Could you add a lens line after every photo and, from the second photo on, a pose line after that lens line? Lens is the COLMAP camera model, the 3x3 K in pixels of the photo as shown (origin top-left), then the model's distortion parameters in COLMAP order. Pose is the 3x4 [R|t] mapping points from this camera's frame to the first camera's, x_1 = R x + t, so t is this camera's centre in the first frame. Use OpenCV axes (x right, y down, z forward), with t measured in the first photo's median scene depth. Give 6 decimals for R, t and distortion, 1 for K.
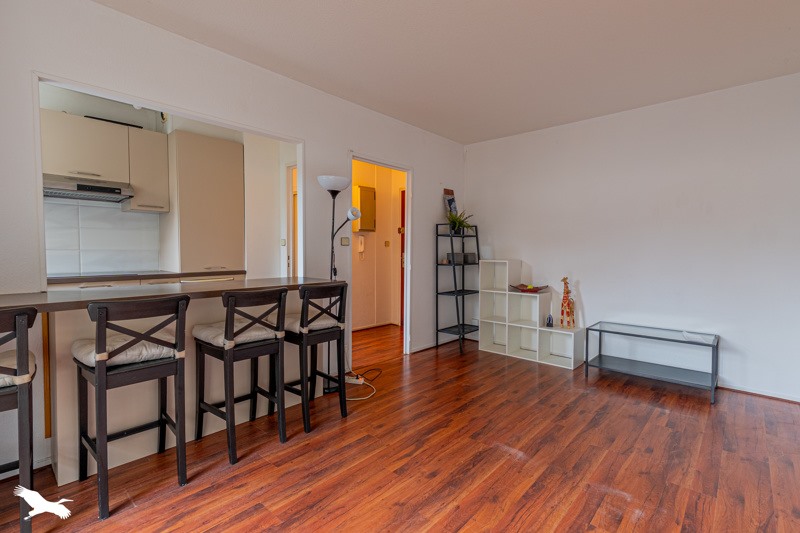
lens RADIAL K [[372.0, 0, 399.6], [0, 372.0, 261.5], [0, 0, 1]] dist [0.020668, -0.002322]
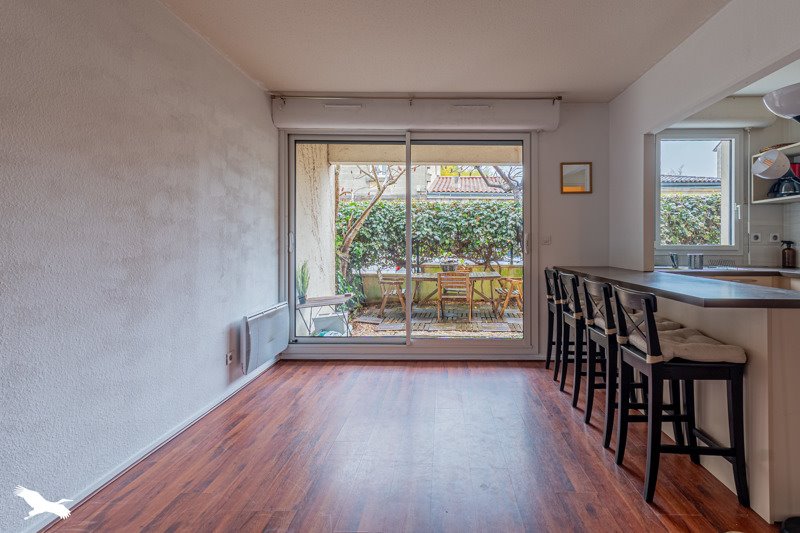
lens RADIAL K [[392.2, 0, 441.6], [0, 392.2, 243.8], [0, 0, 1]] dist [0.002384, 0.000444]
pose [[-0.739952, -0.005105, -0.672641, 0.743782], [-0.027583, 0.999360, 0.022759, -0.043660], [0.672094, 0.035394, -0.739619, 1.607390]]
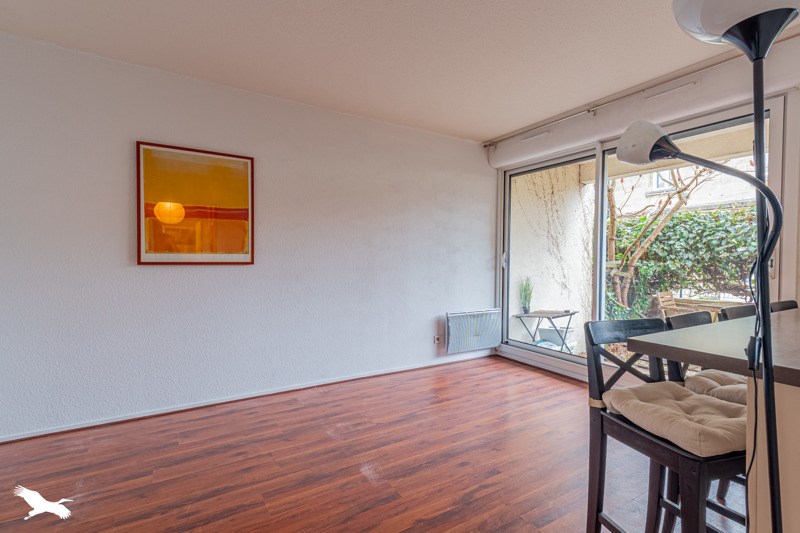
lens RADIAL K [[372.0, 0, 398.1], [0, 372.0, 265.4], [0, 0, 1]] dist [0.020668, -0.002322]
pose [[-0.958771, -0.016842, 0.283680, -0.027396], [-0.003341, 0.998841, 0.048007, -0.061453], [-0.284160, 0.045080, -0.957717, 1.995650]]
